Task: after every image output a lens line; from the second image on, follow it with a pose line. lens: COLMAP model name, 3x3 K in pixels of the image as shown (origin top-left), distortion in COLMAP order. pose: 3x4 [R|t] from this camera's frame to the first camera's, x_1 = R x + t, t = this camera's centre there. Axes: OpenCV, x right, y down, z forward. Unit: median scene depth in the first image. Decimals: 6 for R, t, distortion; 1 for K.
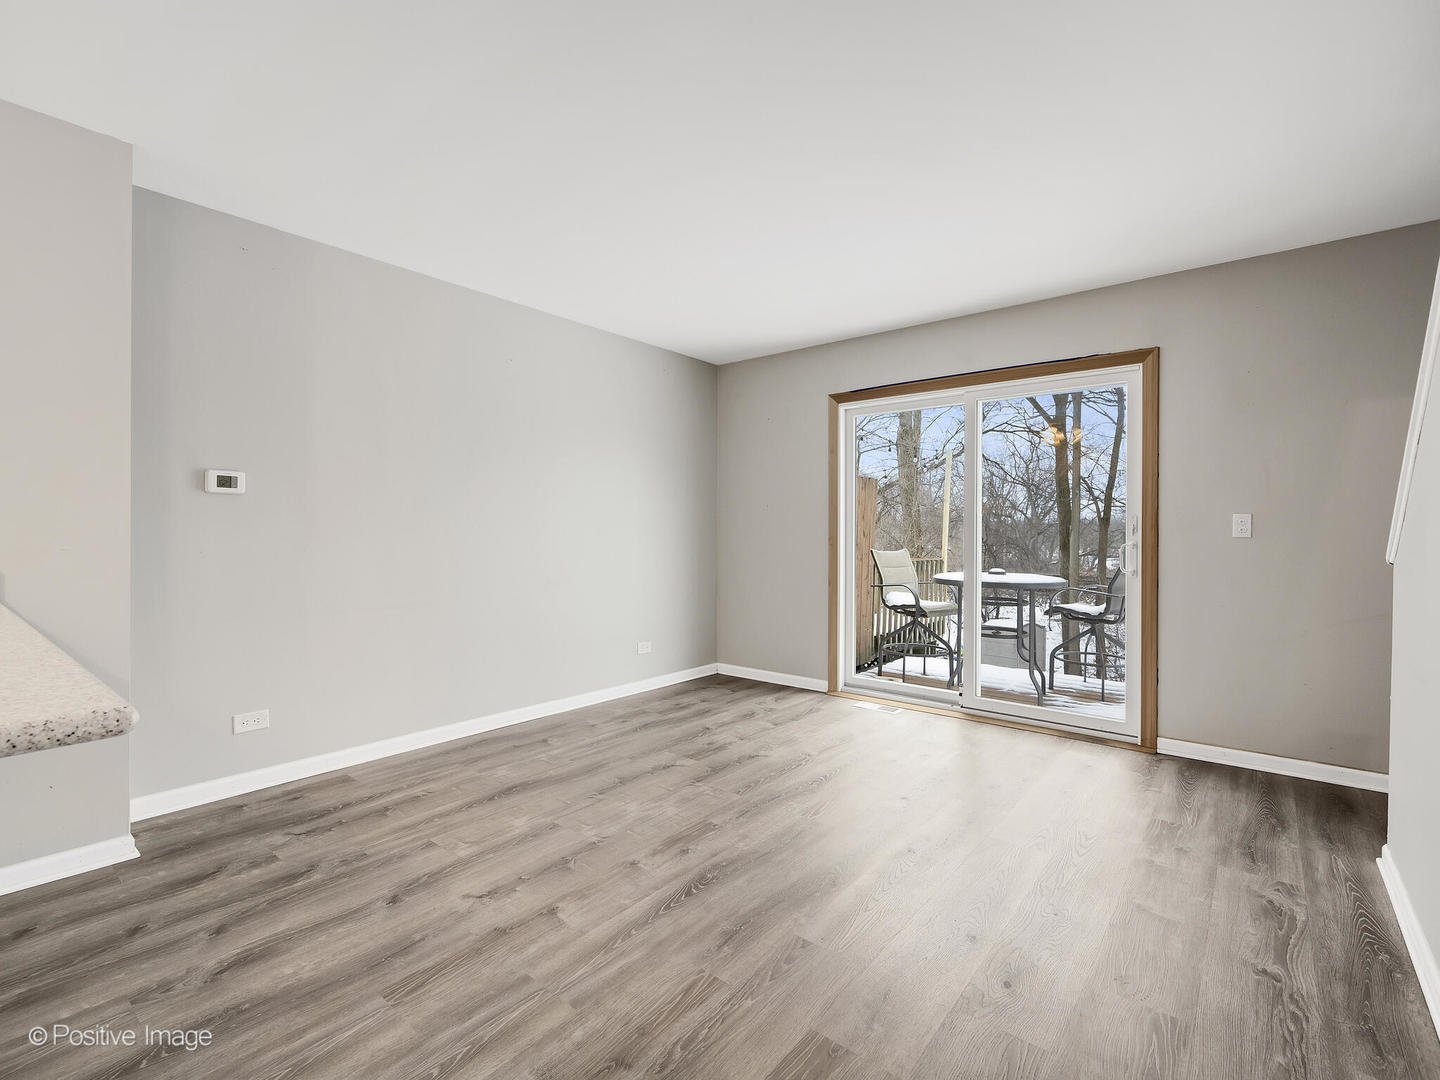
lens RADIAL K [[665.9, 0, 720.0], [0, 665.9, 540.0], [0, 0, 1]] dist [0.000544, 0.000267]
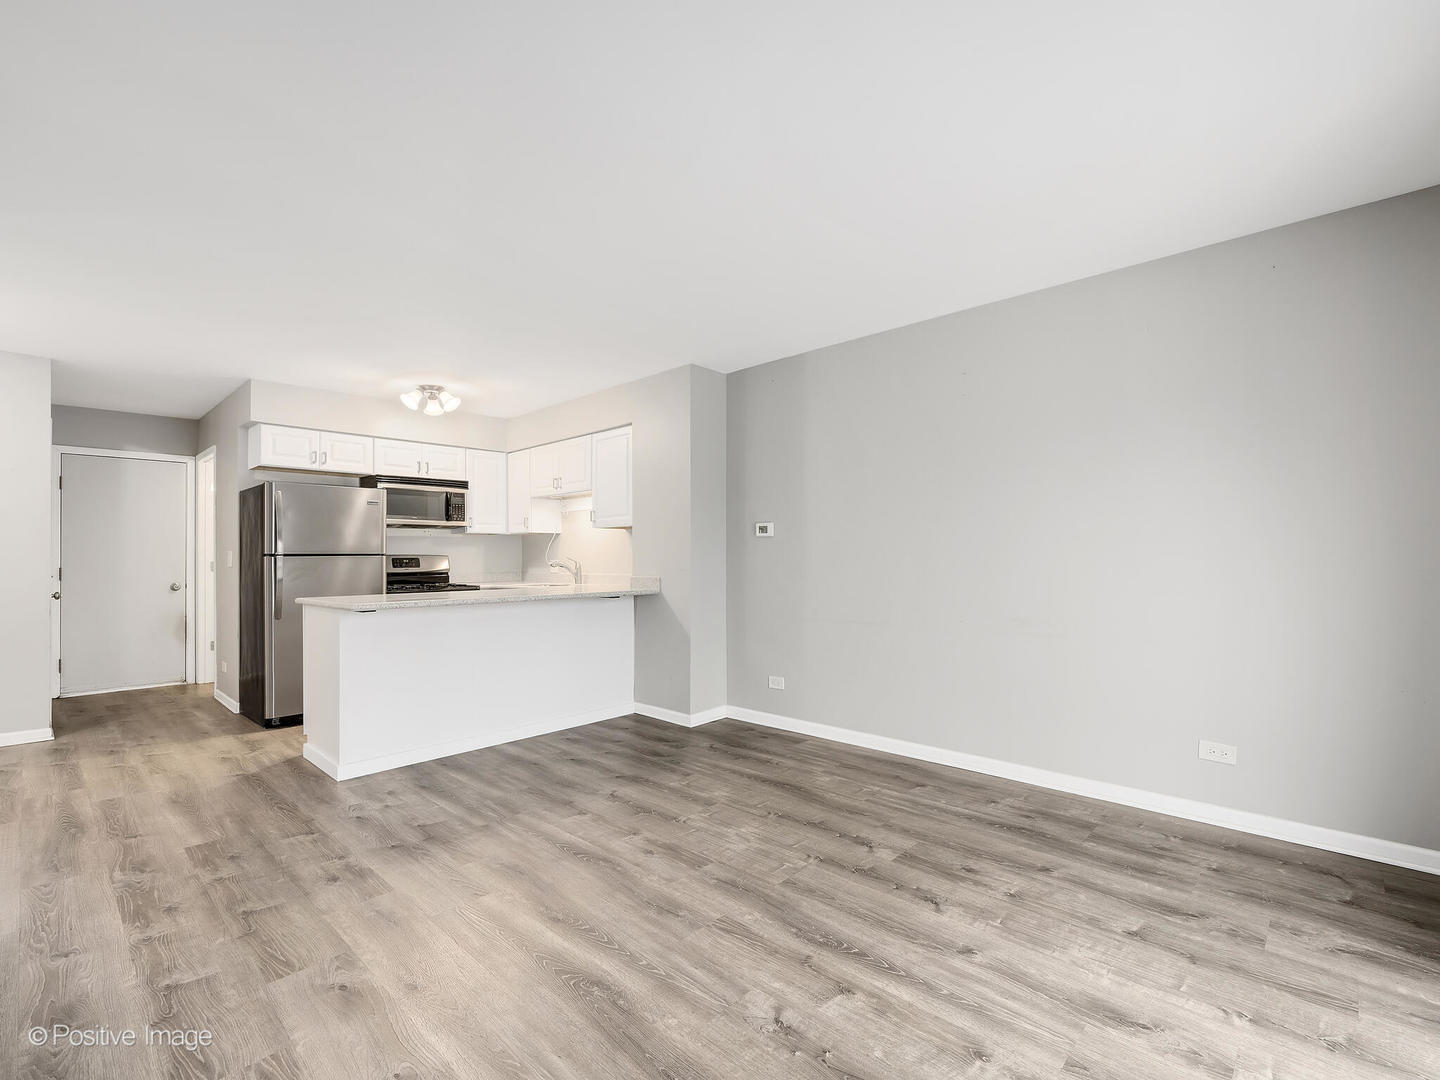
lens RADIAL K [[665.9, 0, 720.0], [0, 665.9, 540.0], [0, 0, 1]] dist [0.000544, 0.000267]
pose [[-0.073055, -0.029524, -0.996891, 0.860940], [-0.009512, 0.999537, -0.028905, -0.011963], [0.997283, 0.007370, -0.073302, 0.984279]]
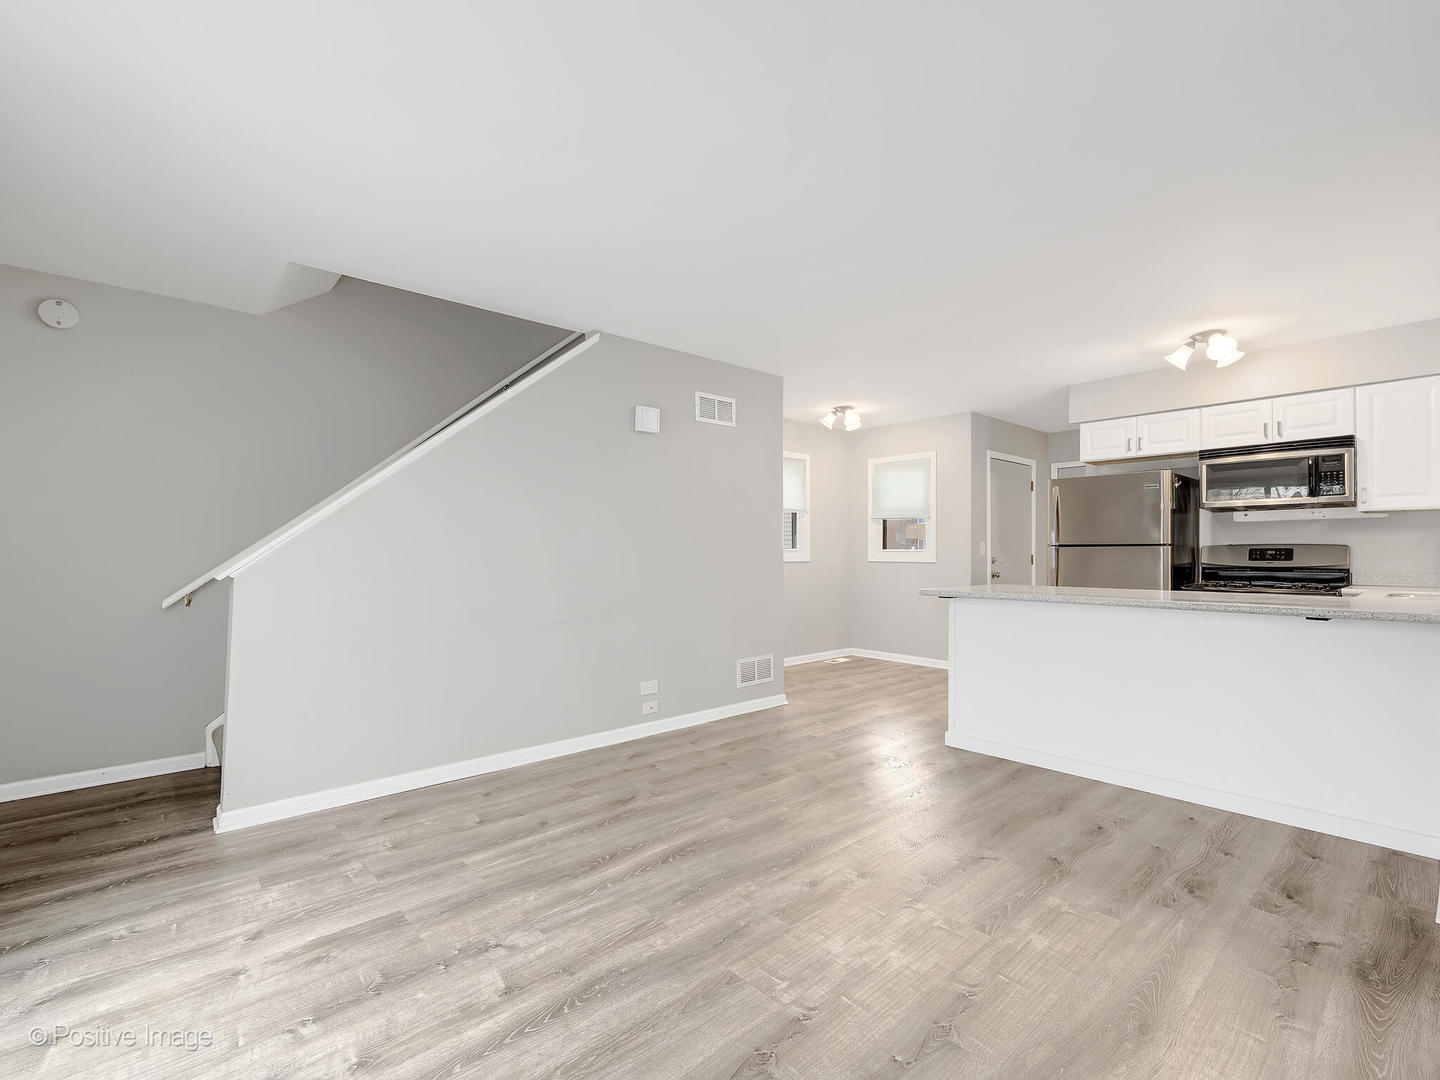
lens RADIAL K [[652.1, 0, 720.0], [0, 652.1, 540.0], [0, 0, 1]] dist [0.000579, -0.000058]
pose [[-0.987419, 0.001199, 0.158123, -0.057563], [0.000942, 0.999998, -0.001706, -0.025499], [-0.158124, -0.001535, -0.987418, 1.615484]]
